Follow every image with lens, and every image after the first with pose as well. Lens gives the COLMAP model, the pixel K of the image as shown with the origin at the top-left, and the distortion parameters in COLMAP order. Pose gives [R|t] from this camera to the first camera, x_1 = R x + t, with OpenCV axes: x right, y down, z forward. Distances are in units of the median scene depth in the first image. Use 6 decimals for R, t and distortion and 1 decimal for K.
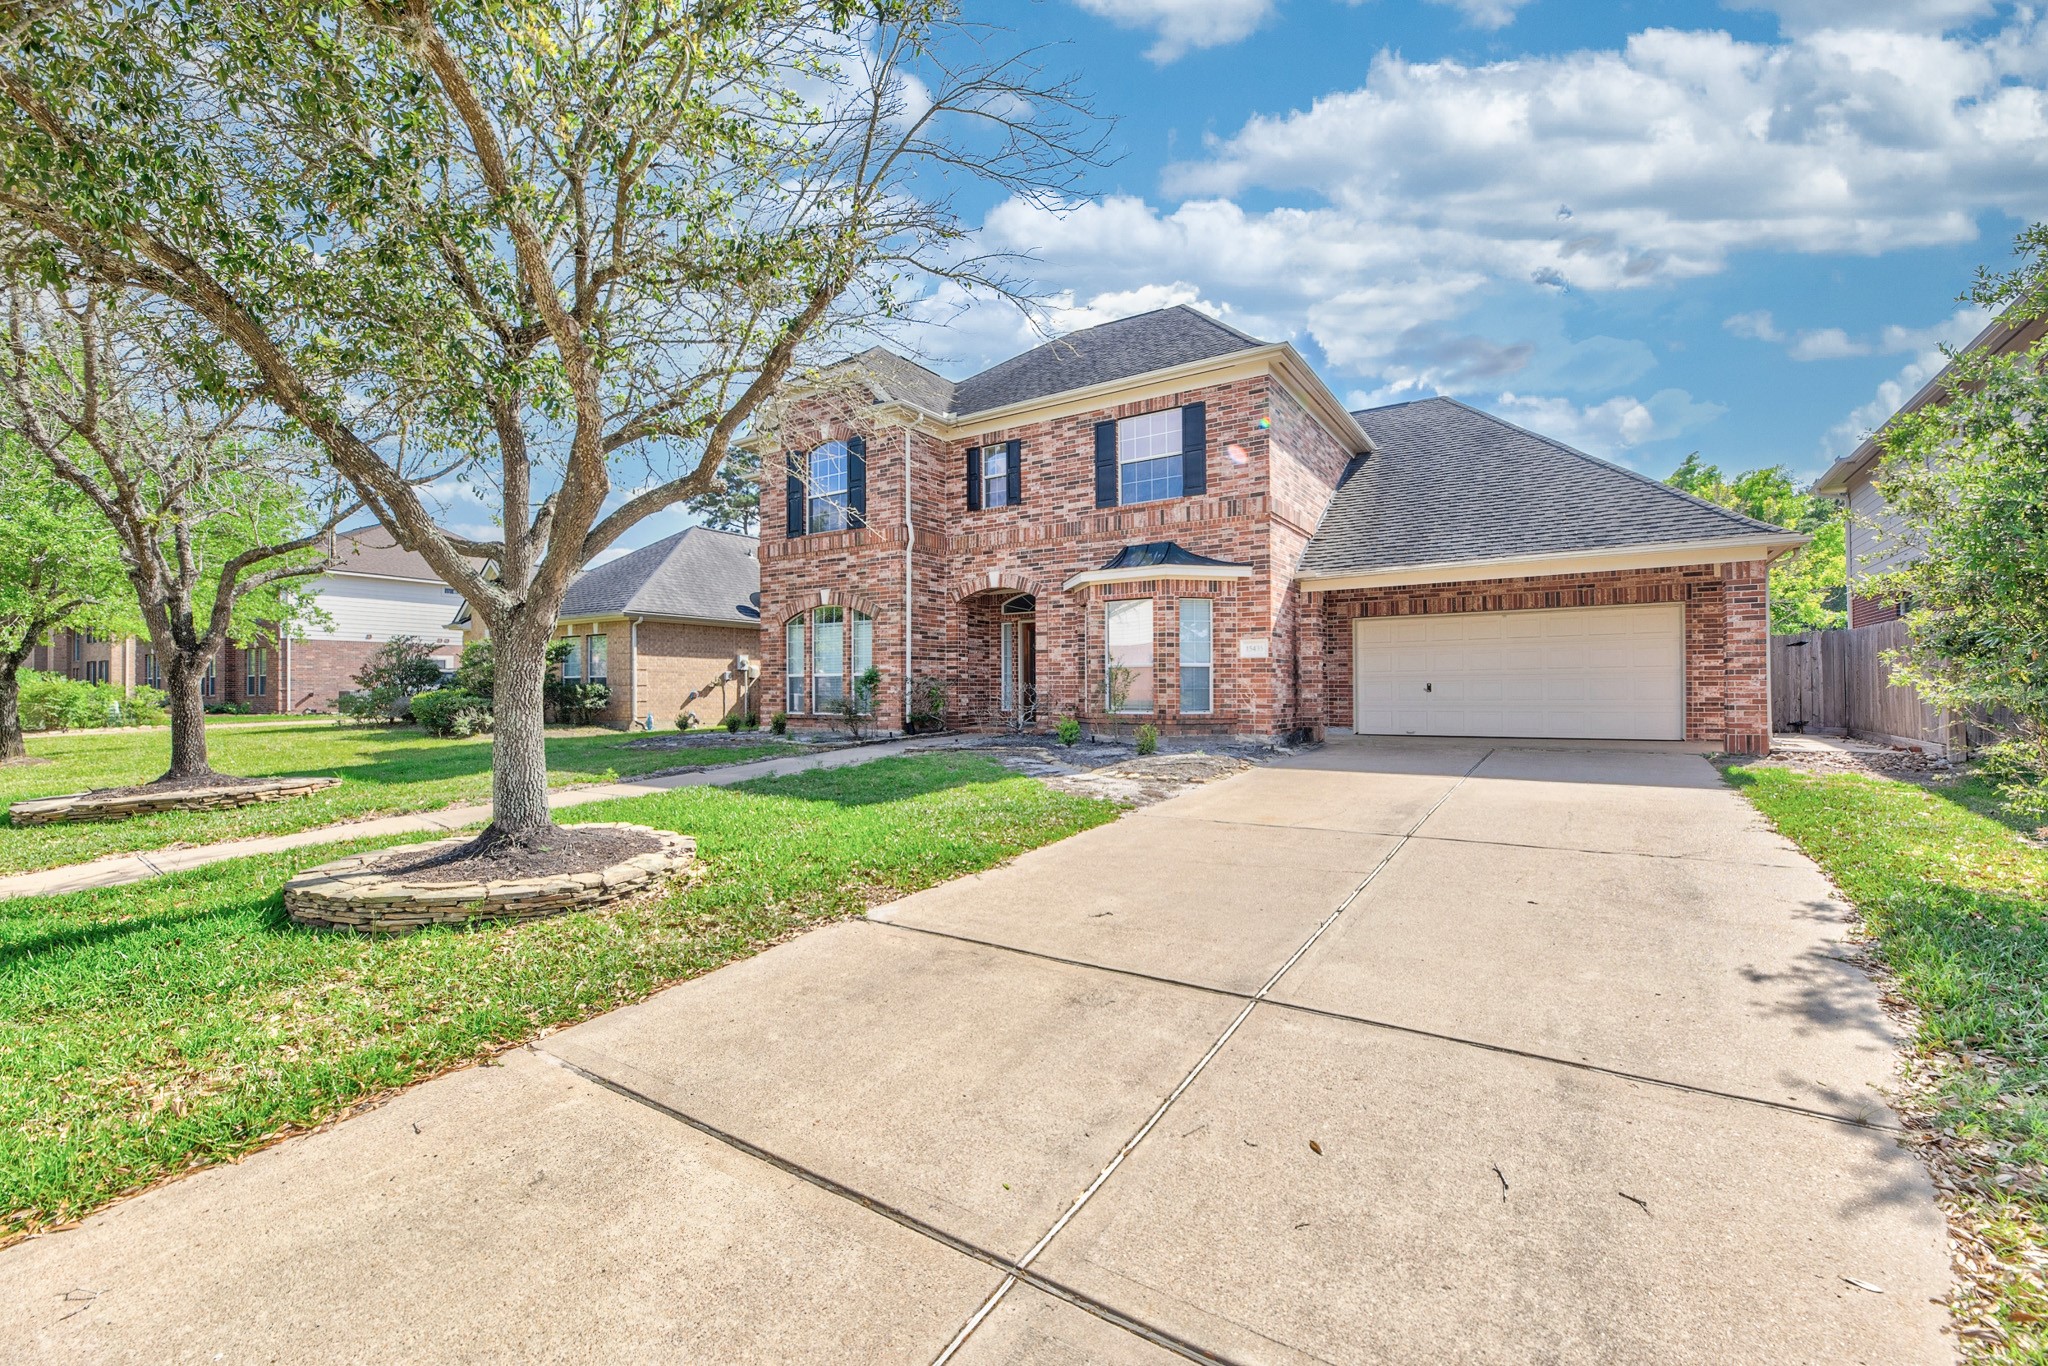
lens RADIAL K [[837.6, 0, 1022.4], [0, 837.6, 678.2], [0, 0, 1]] dist [-0.003025, -0.000087]
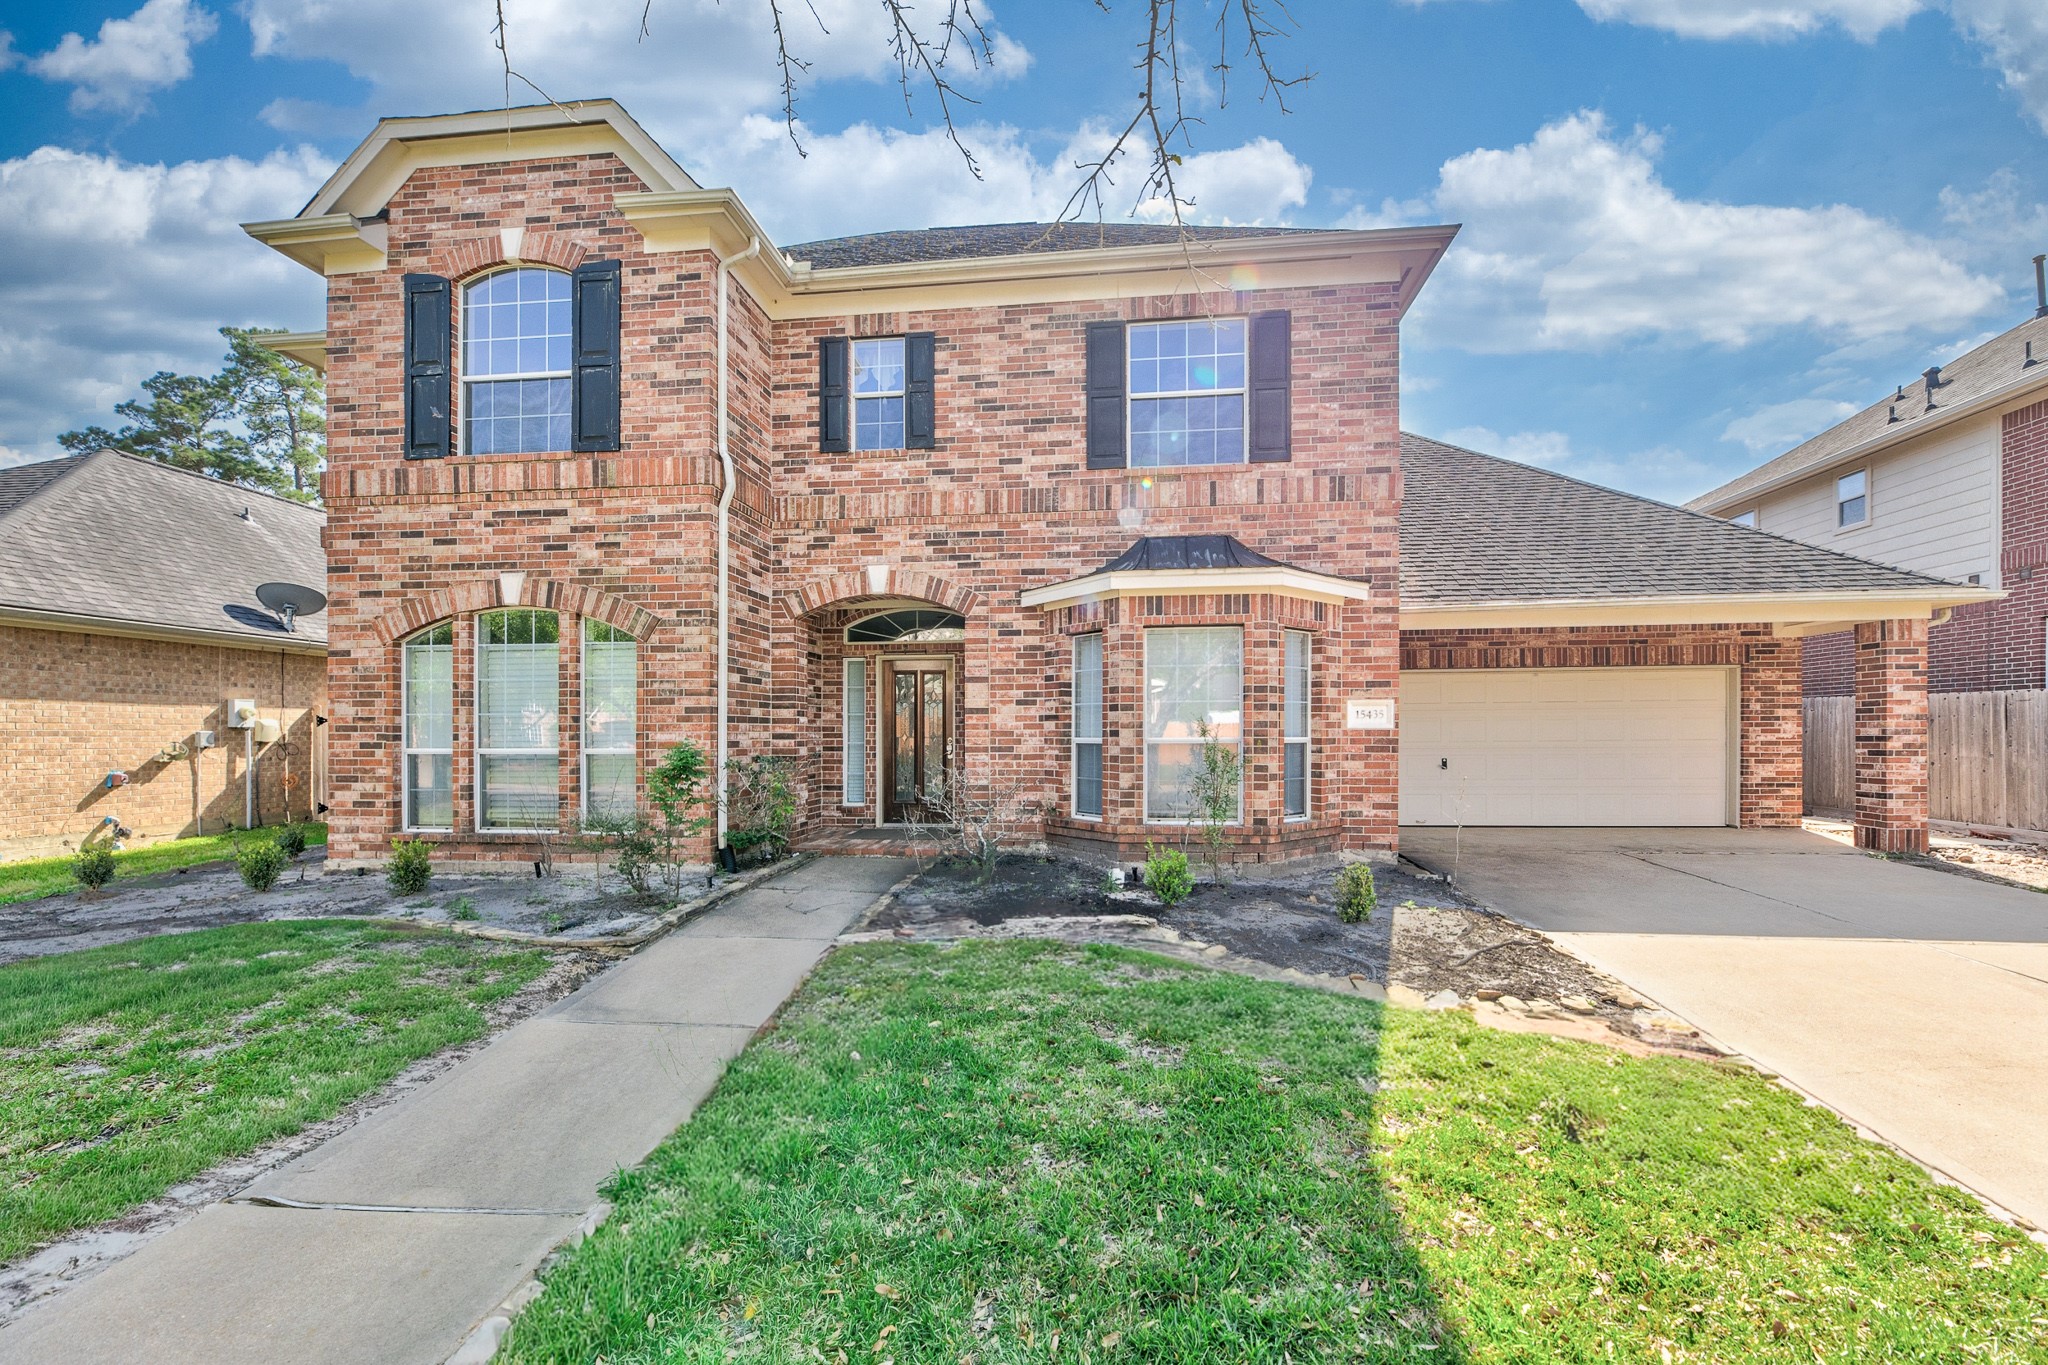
lens RADIAL K [[831.7, 0, 1012.5], [0, 831.7, 727.9], [0, 0, 1]] dist [-0.002344, -0.000618]
pose [[0.890855, 0.001549, 0.454285, -0.211809], [-0.005319, 0.999961, 0.007021, -0.024202], [-0.454257, -0.008671, 0.890829, 0.481028]]
